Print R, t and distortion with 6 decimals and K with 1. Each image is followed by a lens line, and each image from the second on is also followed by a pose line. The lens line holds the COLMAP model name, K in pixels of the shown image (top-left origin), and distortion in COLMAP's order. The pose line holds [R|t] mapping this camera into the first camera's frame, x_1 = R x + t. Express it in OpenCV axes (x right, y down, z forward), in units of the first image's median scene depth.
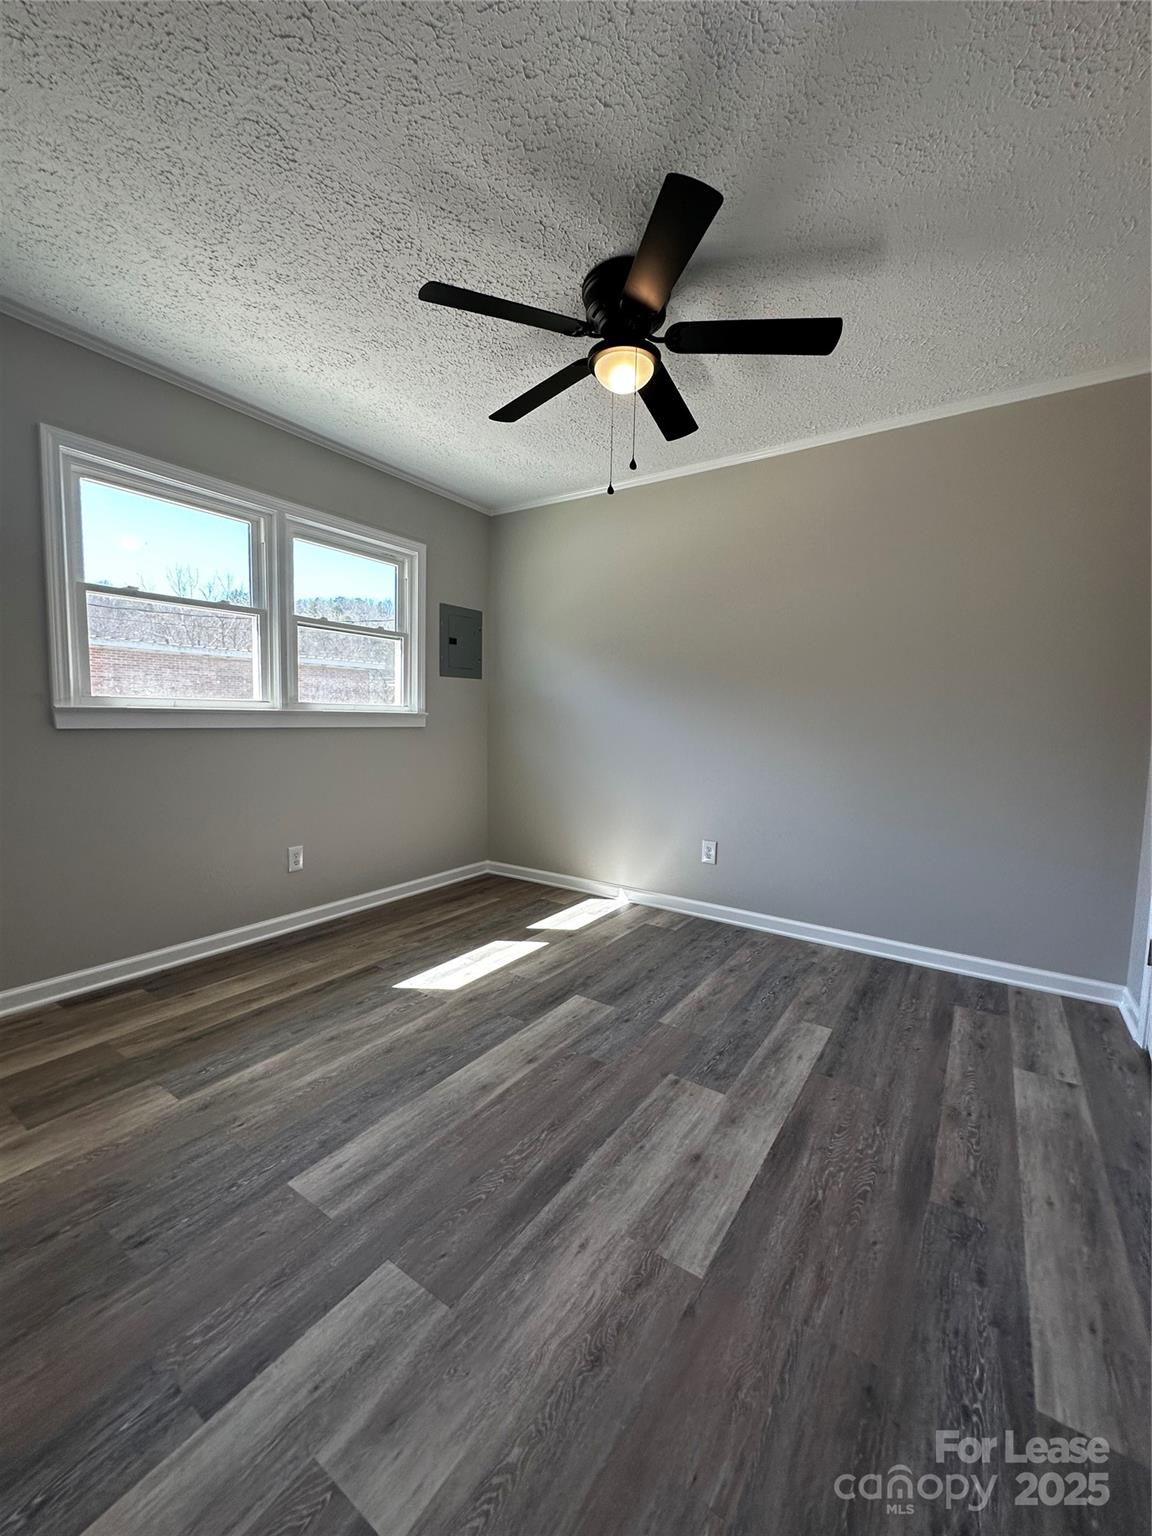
lens RADIAL K [[612.1, 0, 589.1], [0, 612.1, 764.8], [0, 0, 1]] dist [-0.007824, -0.000313]
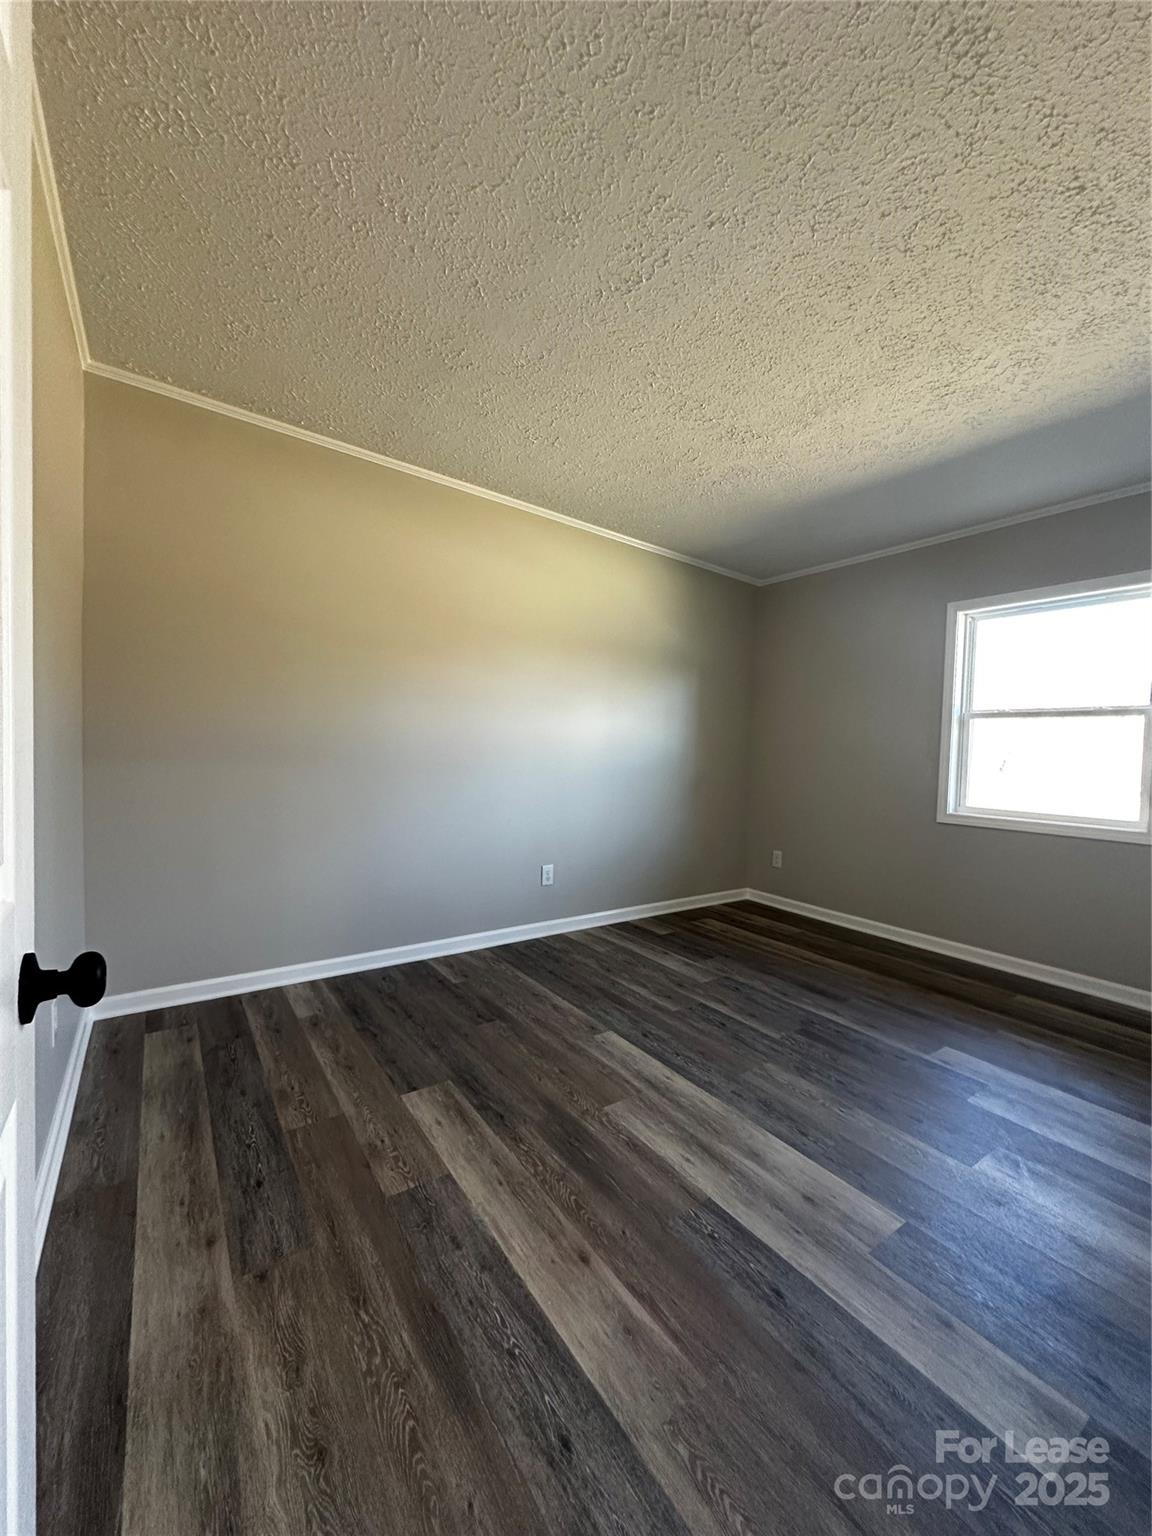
lens RADIAL K [[612.1, 0, 580.2], [0, 612.1, 759.2], [0, 0, 1]] dist [-0.007824, -0.000313]
pose [[0.383149, -0.028002, 0.923262, -0.651303], [0.057190, 0.998342, 0.006546, -0.076204], [-0.921914, 0.050293, 0.384115, 0.424728]]
